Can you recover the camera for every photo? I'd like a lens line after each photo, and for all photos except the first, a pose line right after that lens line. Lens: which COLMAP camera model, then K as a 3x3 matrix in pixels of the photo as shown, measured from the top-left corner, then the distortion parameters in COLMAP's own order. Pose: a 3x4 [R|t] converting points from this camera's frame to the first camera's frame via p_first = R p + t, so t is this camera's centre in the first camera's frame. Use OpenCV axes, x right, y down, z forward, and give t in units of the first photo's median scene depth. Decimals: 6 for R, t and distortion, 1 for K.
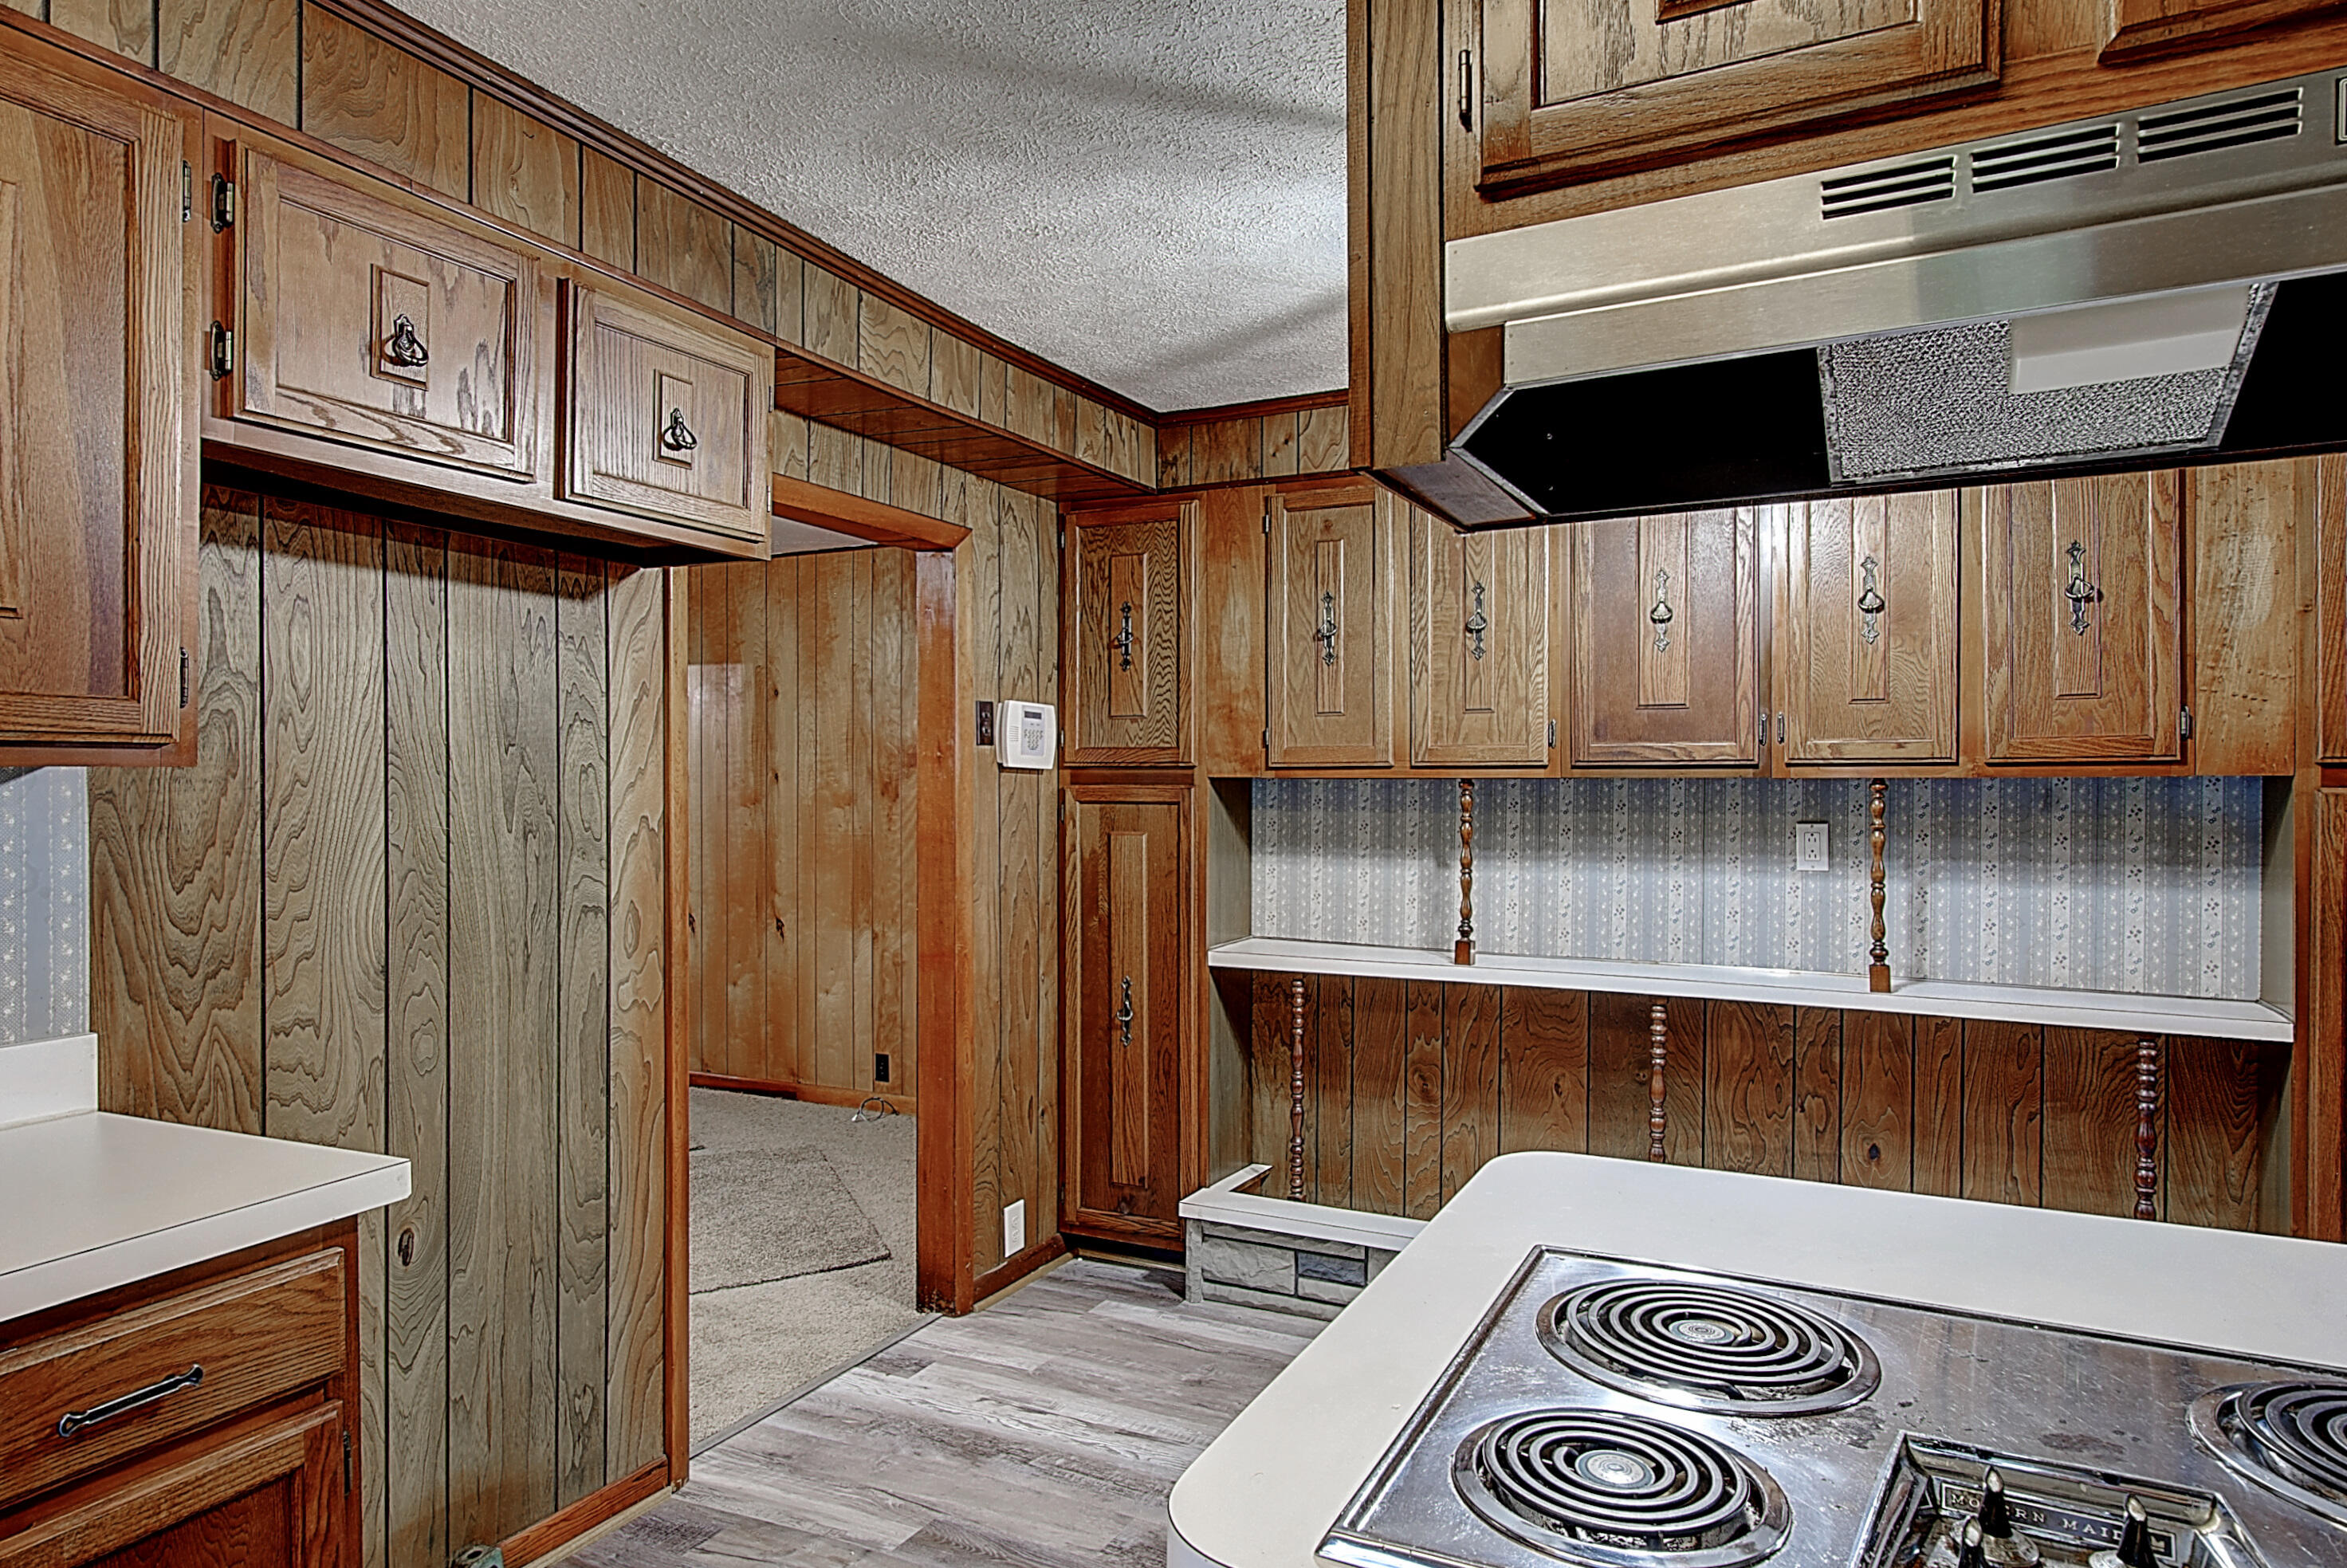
lens RADIAL K [[1378.5, 0, 1170.4], [0, 1378.5, 815.4], [0, 0, 1]] dist [0.017778, -0.000042]
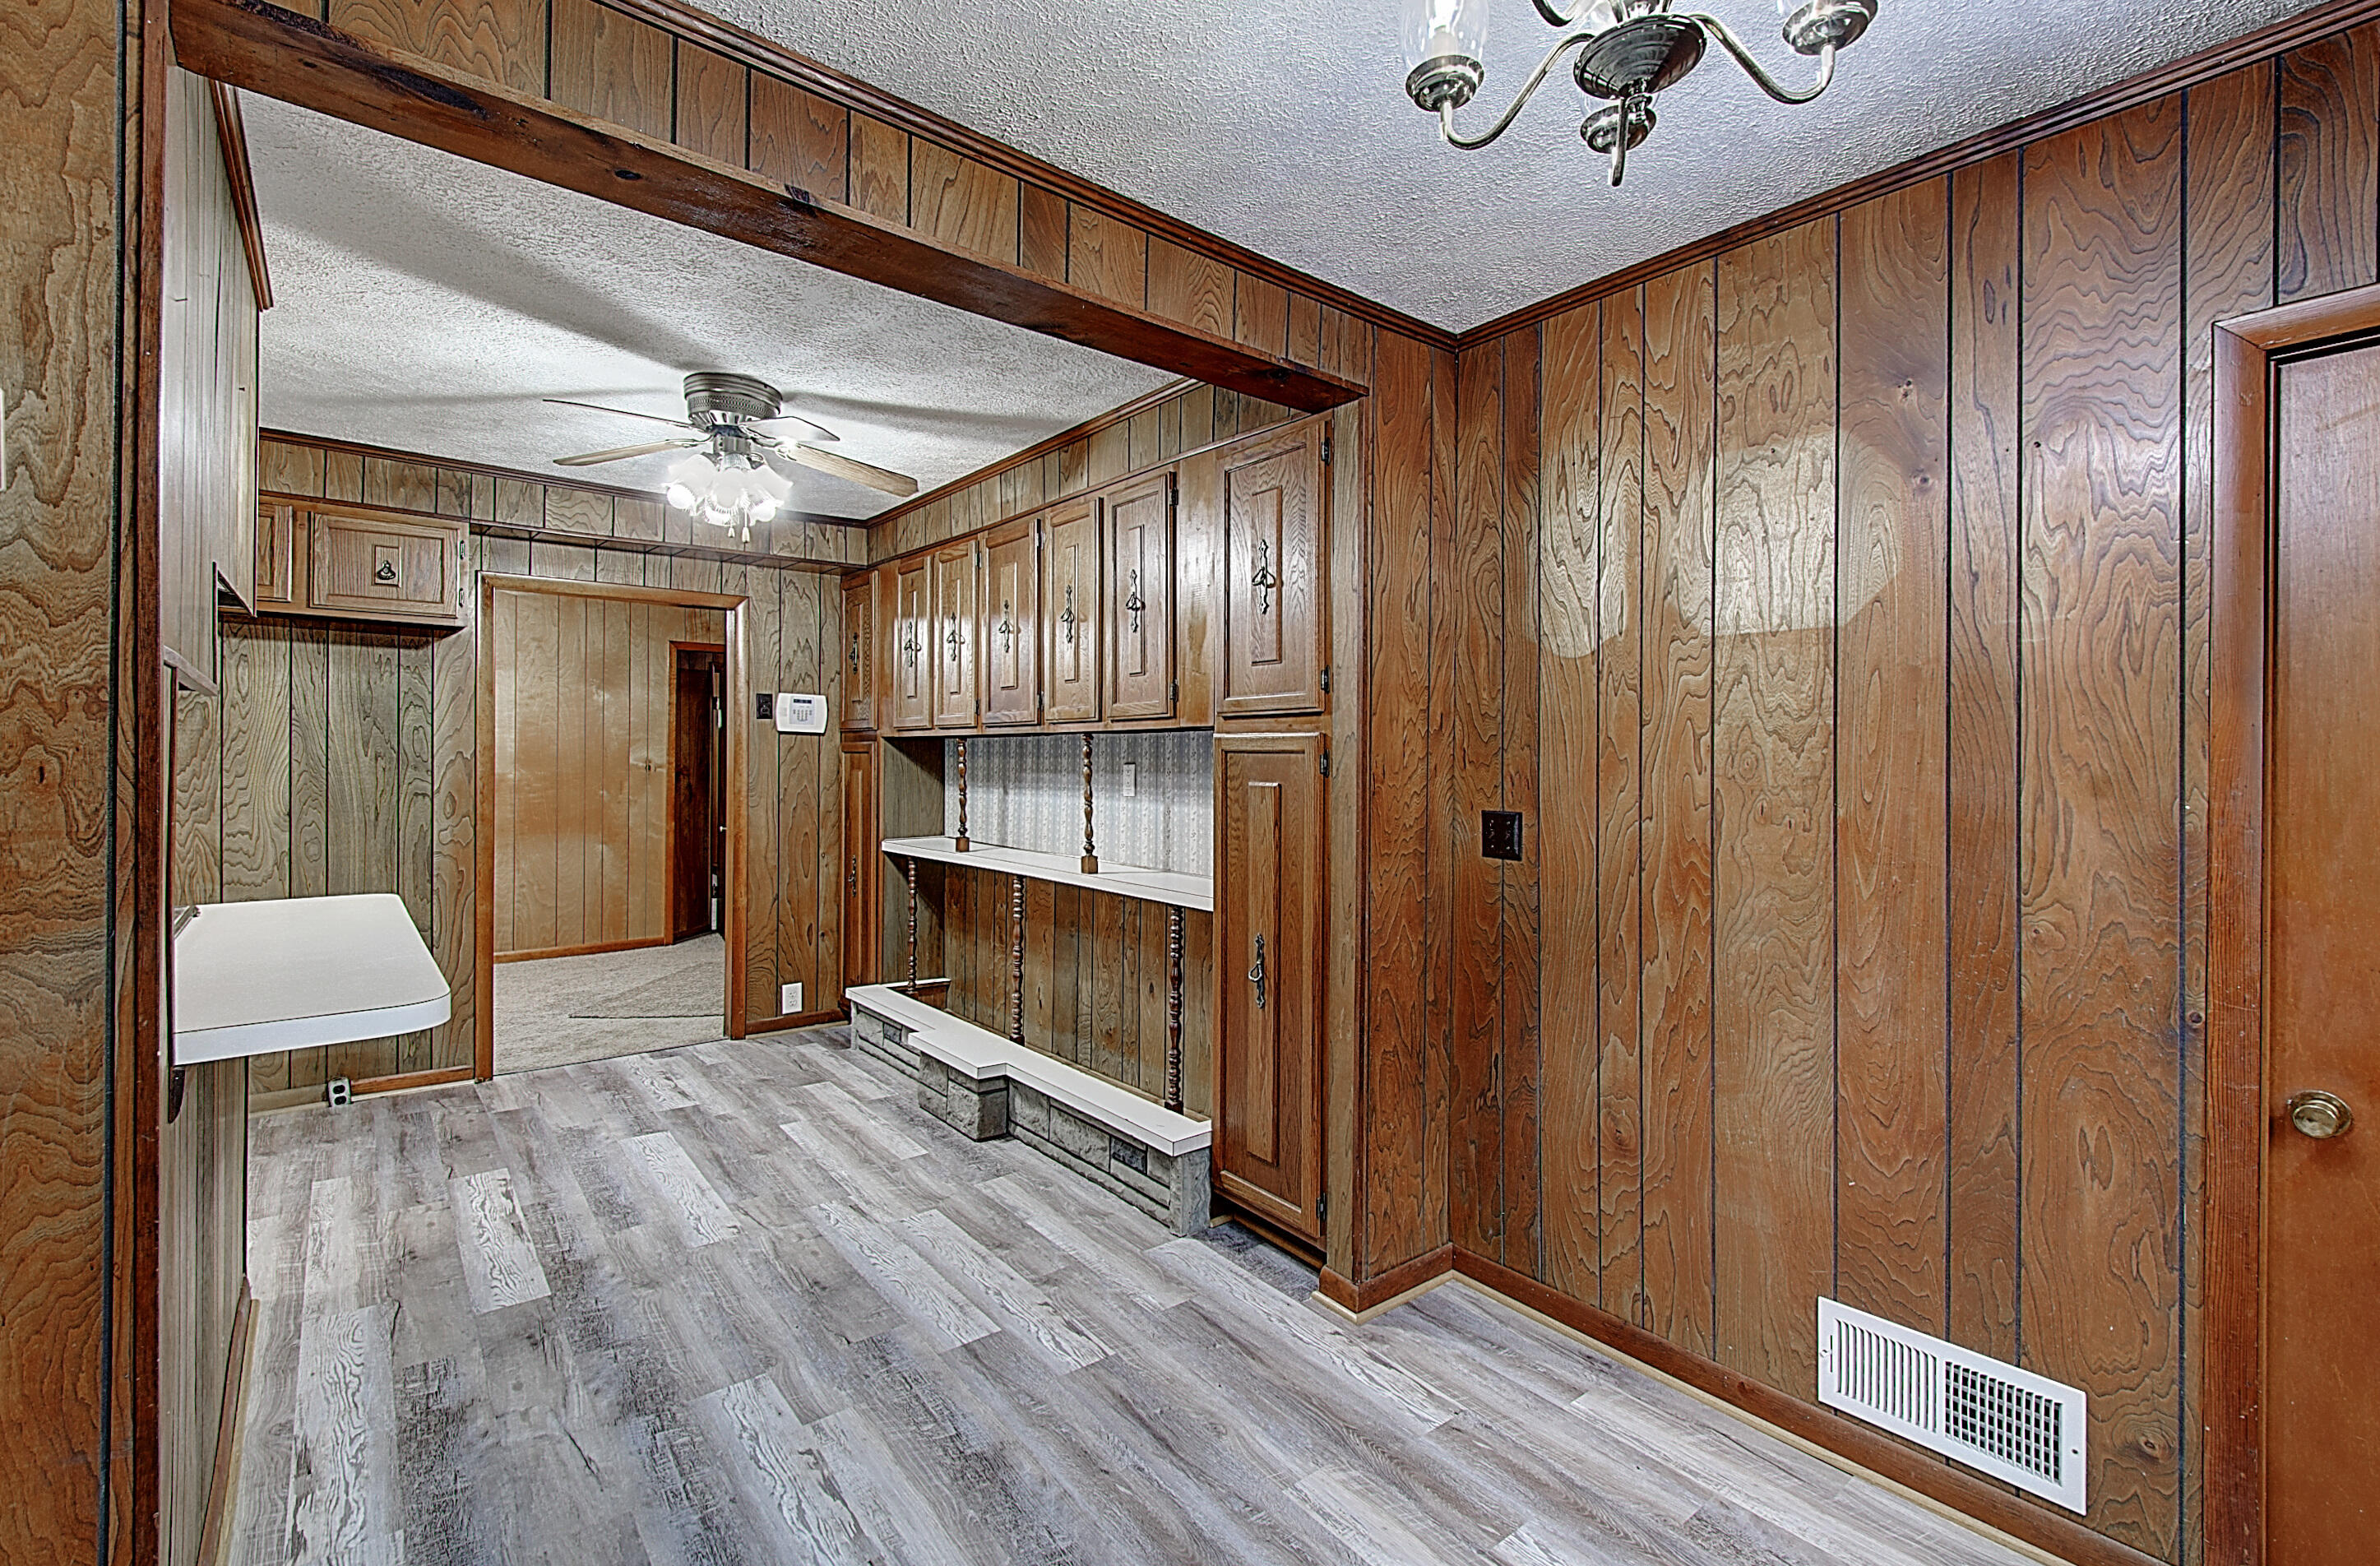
lens RADIAL K [[1030.1, 0, 1187.9], [0, 1030.1, 777.0], [0, 0, 1]] dist [0.001343, -0.000113]
pose [[0.916806, 0.011100, -0.399180, 1.059273], [-0.014549, 0.999878, -0.005612, 0.027047], [0.399069, 0.010952, 0.916856, 0.015687]]
